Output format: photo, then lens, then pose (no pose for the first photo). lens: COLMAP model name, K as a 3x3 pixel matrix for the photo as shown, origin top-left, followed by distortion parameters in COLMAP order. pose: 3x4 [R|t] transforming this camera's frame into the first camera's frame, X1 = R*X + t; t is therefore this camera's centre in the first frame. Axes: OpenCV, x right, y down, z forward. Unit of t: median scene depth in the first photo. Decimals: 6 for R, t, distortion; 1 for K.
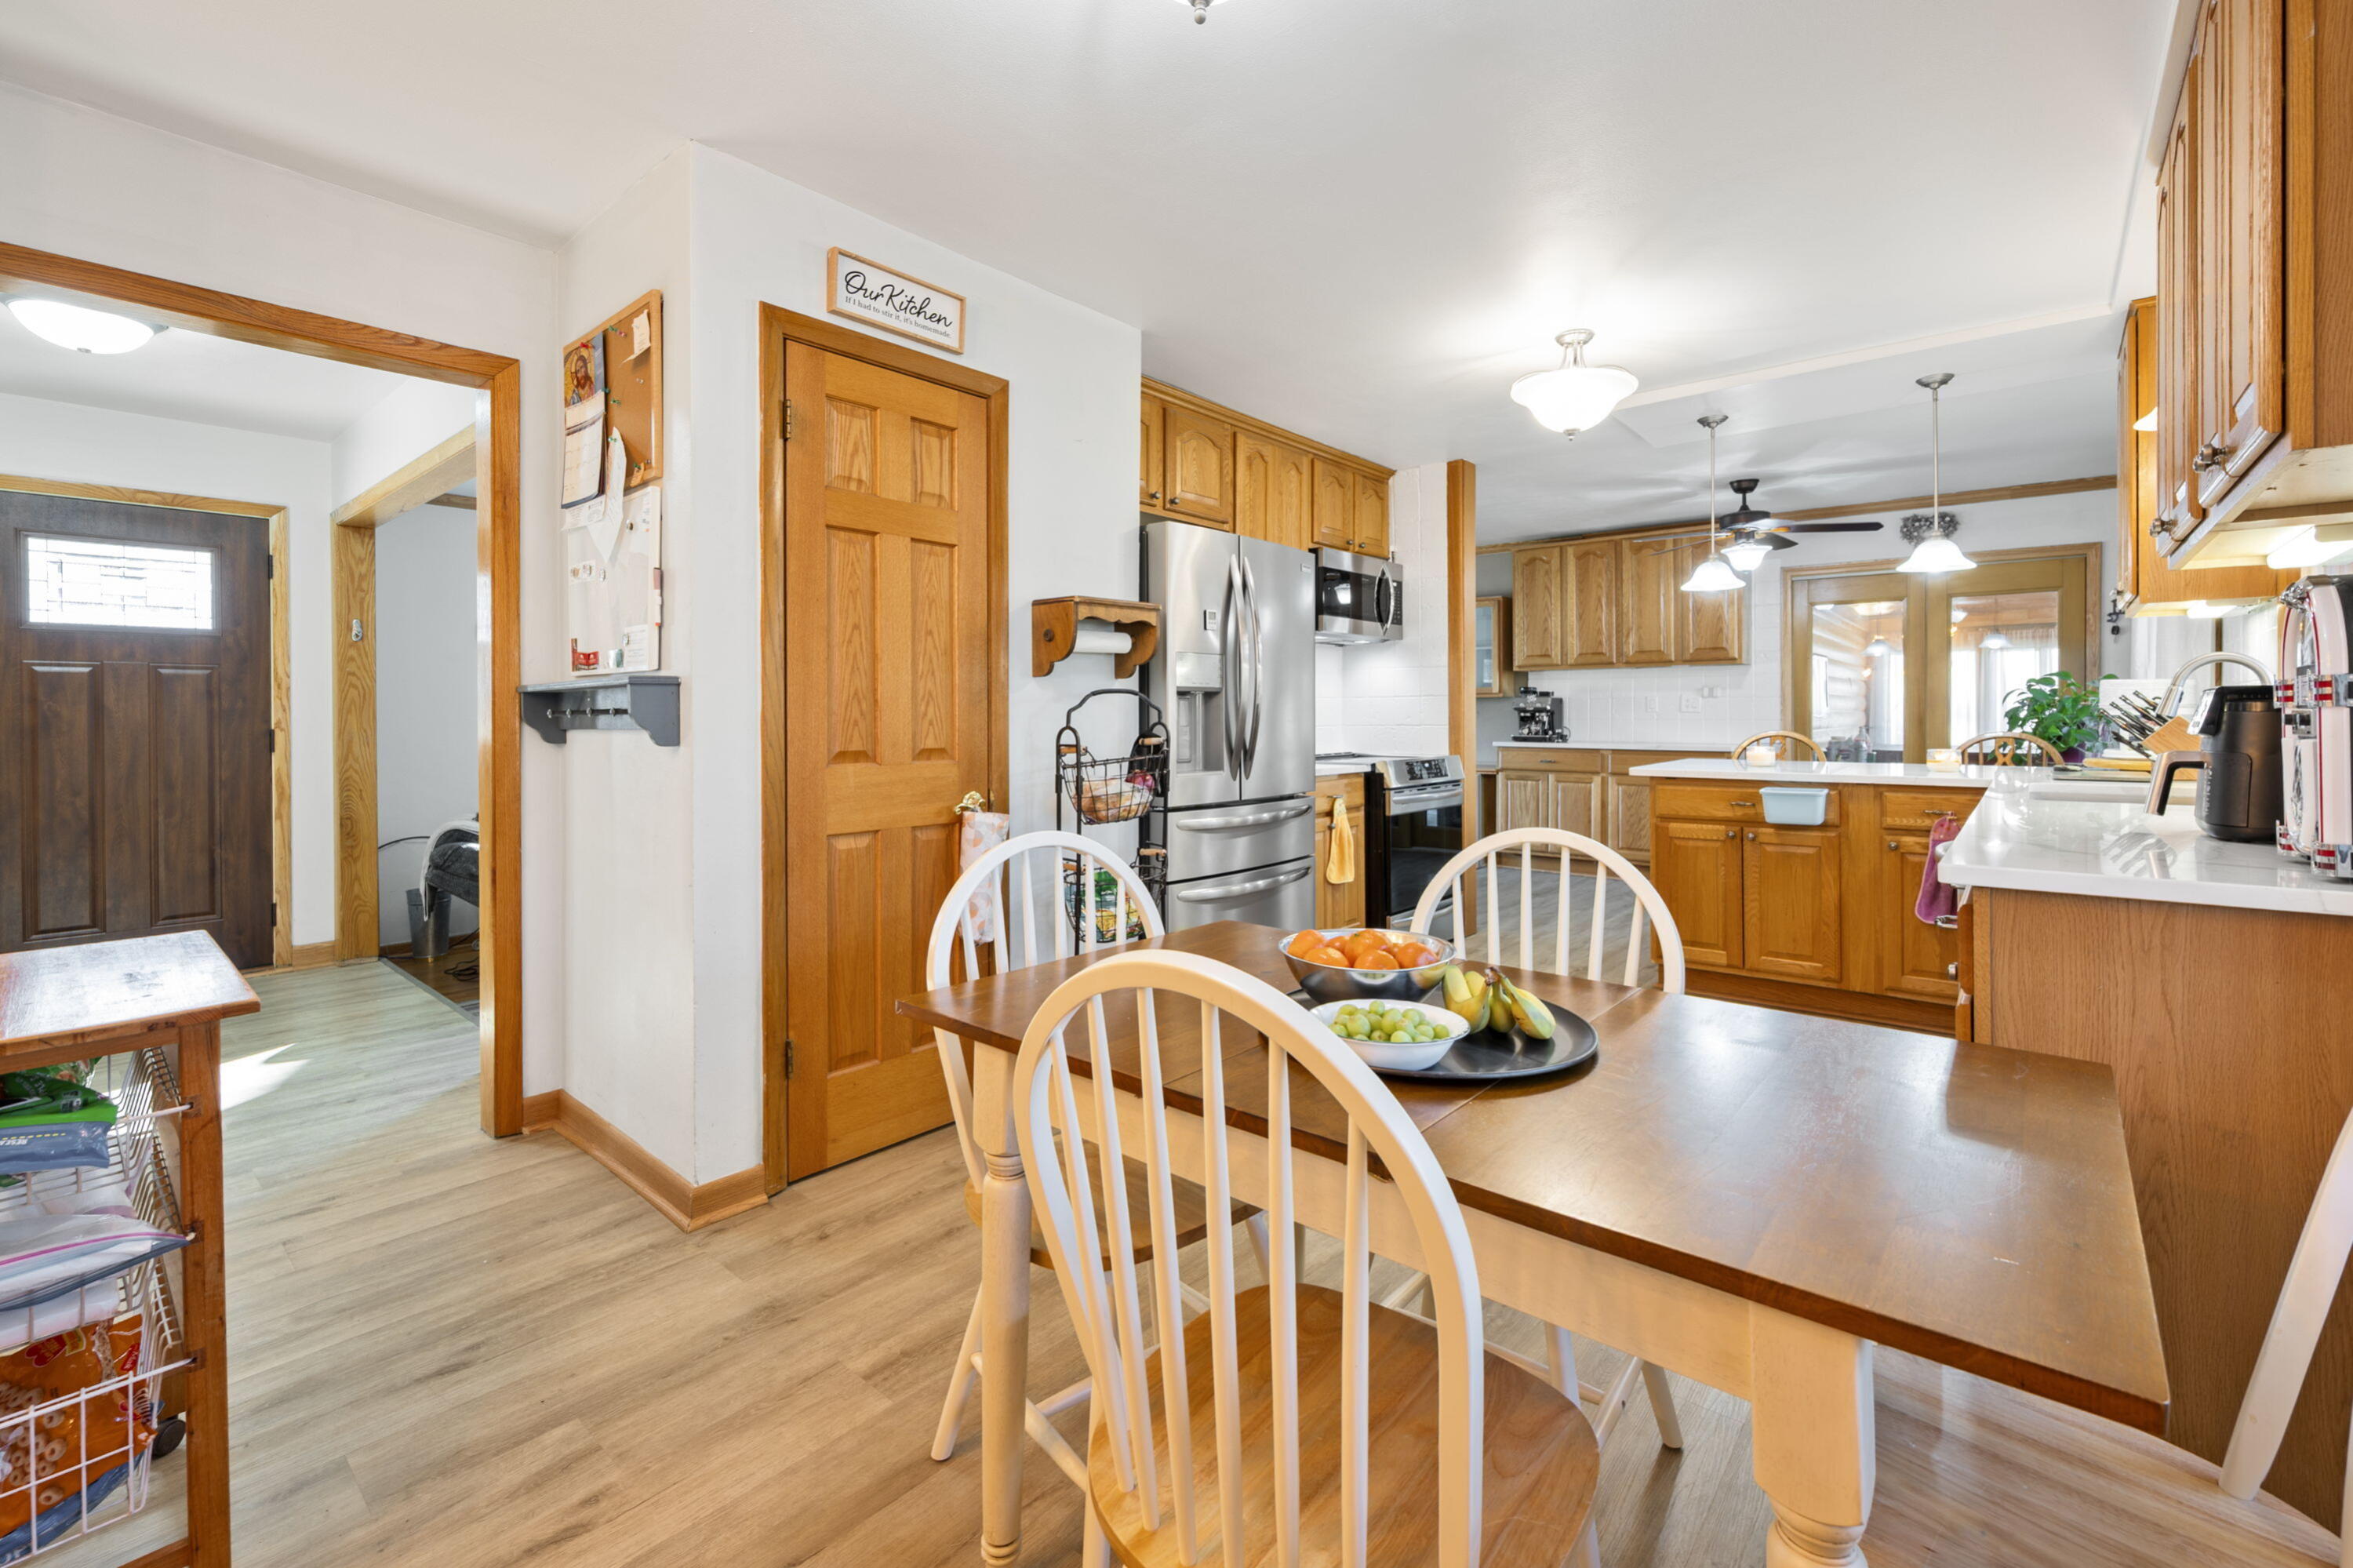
lens RADIAL K [[1010.2, 0, 1177.6], [0, 1010.2, 729.7], [0, 0, 1]] dist [0.000270, 0.000106]
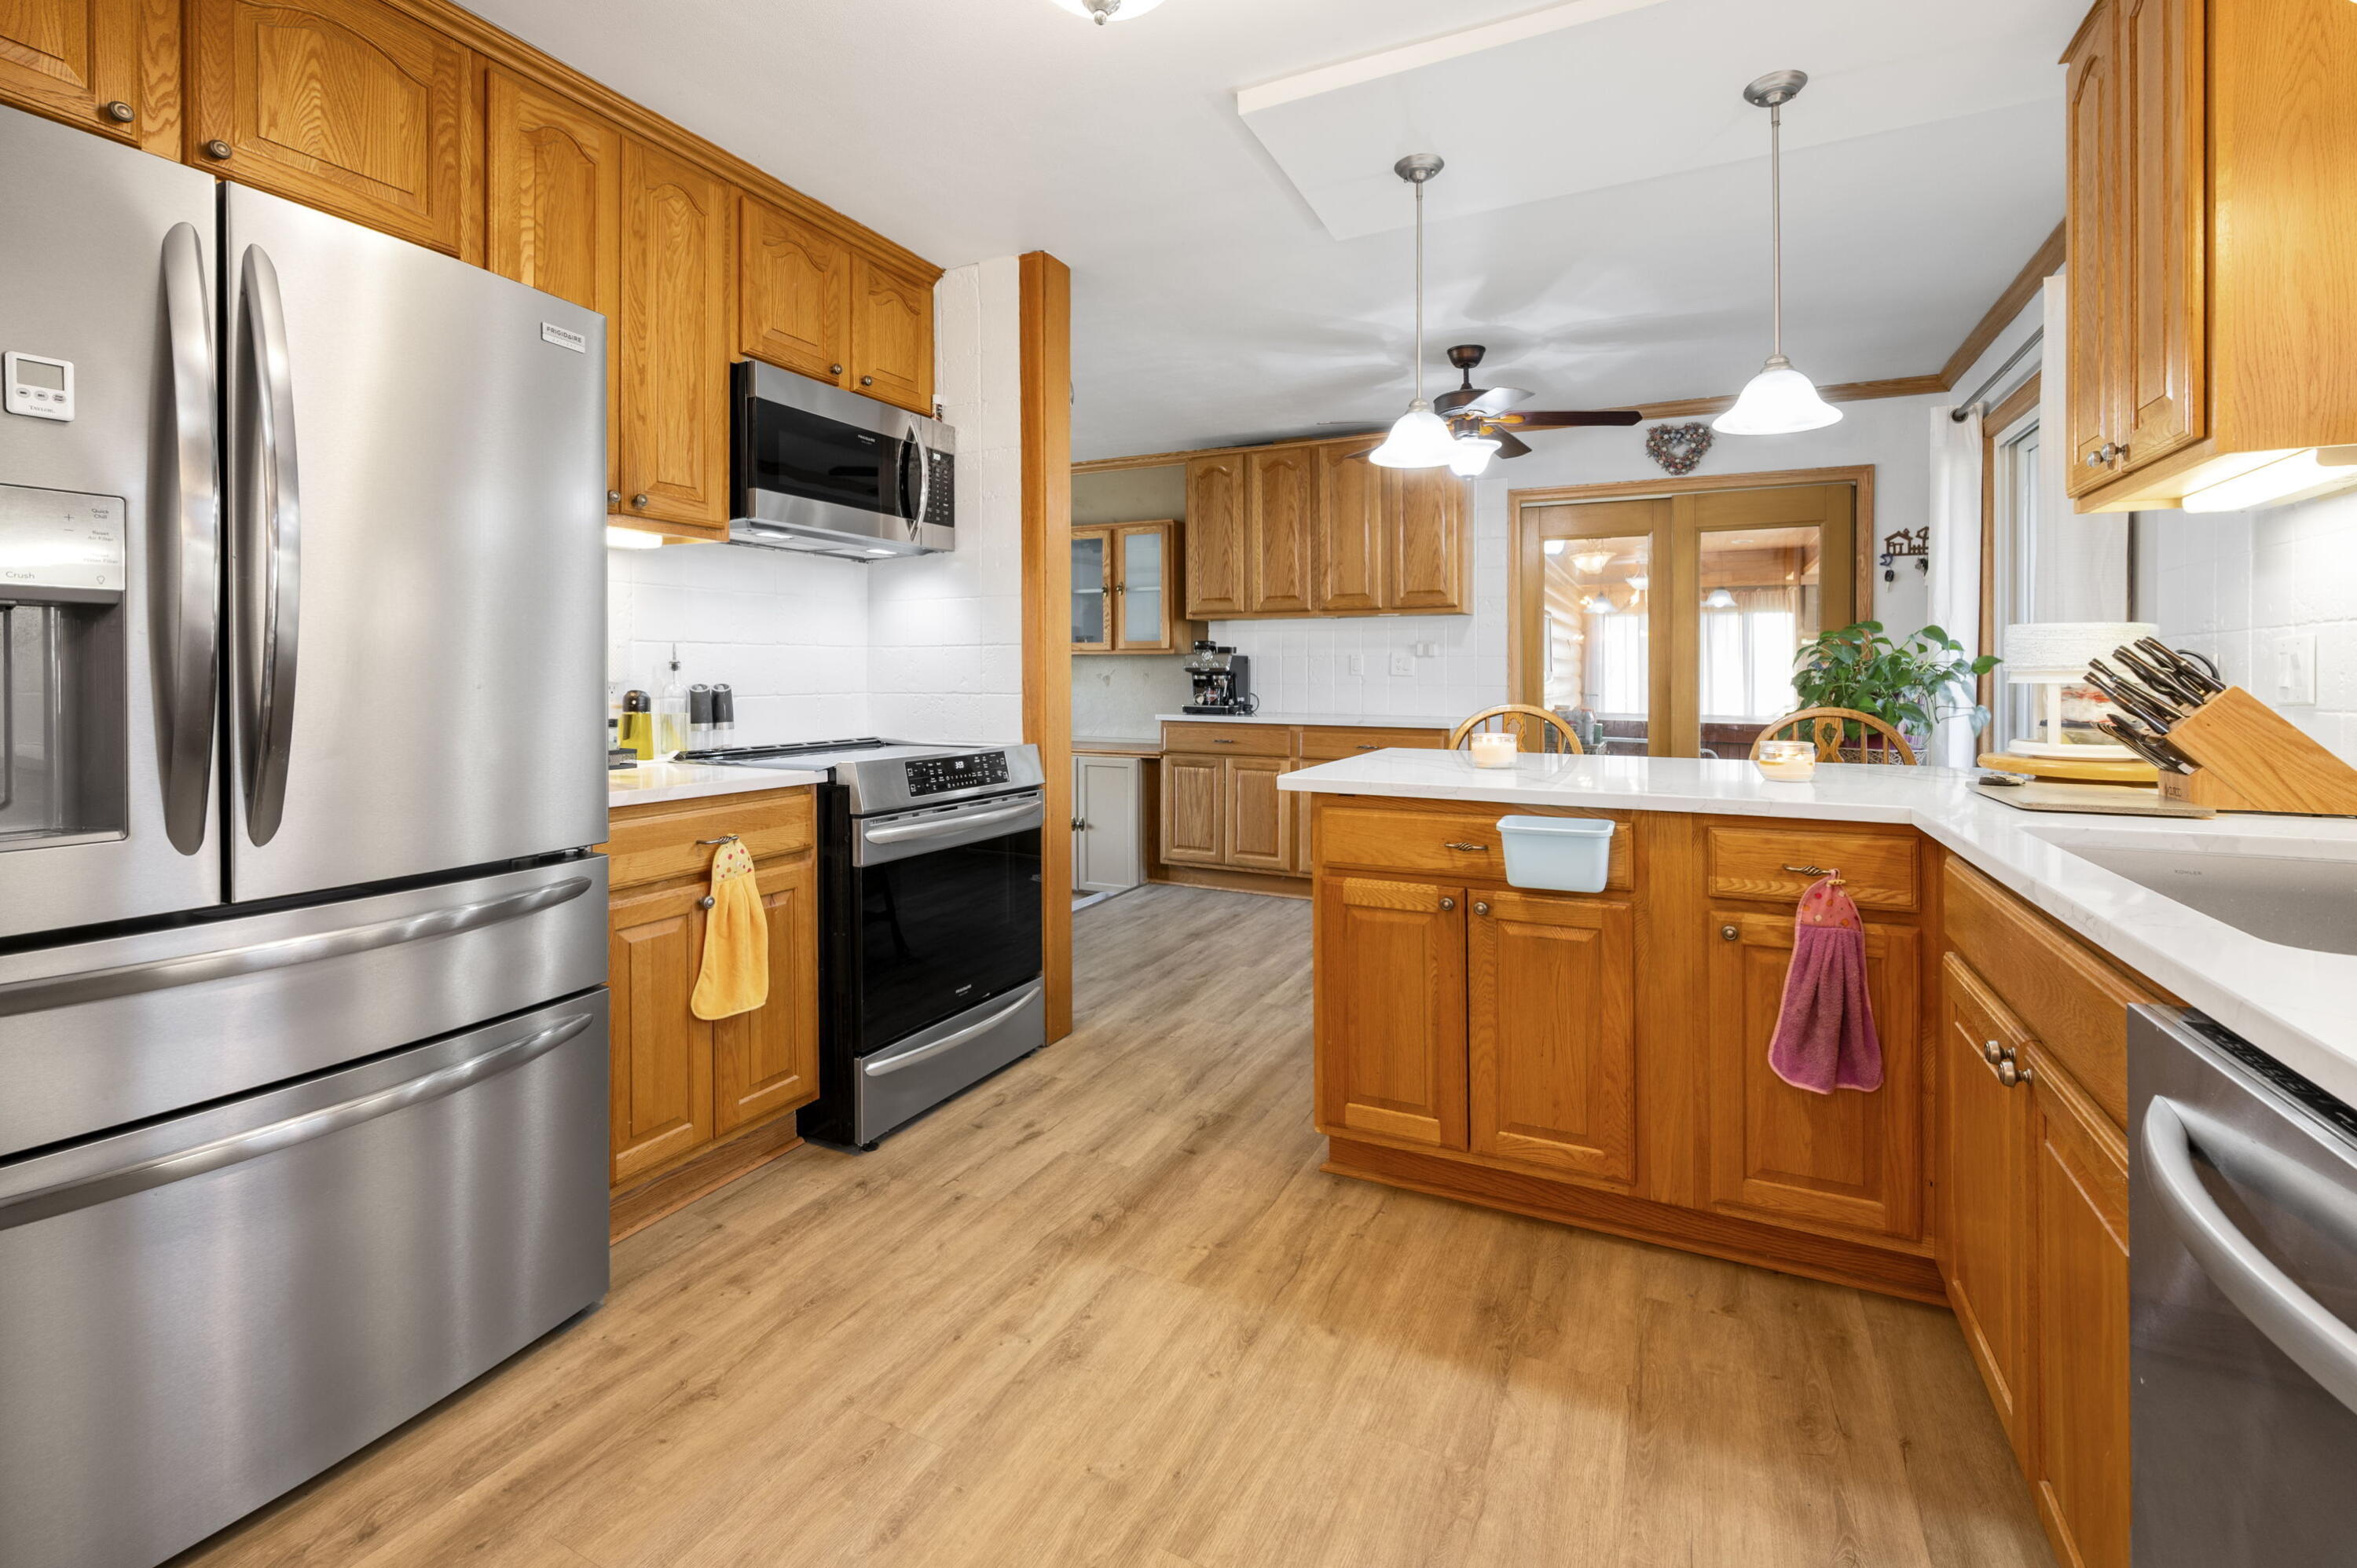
lens RADIAL K [[1028.8, 0, 1176.5], [0, 1028.8, 680.4], [0, 0, 1]] dist [0.000567, -0.000096]
pose [[0.971243, 0.006126, 0.238013, 0.211581], [-0.003392, 0.999924, -0.011893, -0.005360], [-0.238068, 0.010744, 0.971189, 0.383221]]
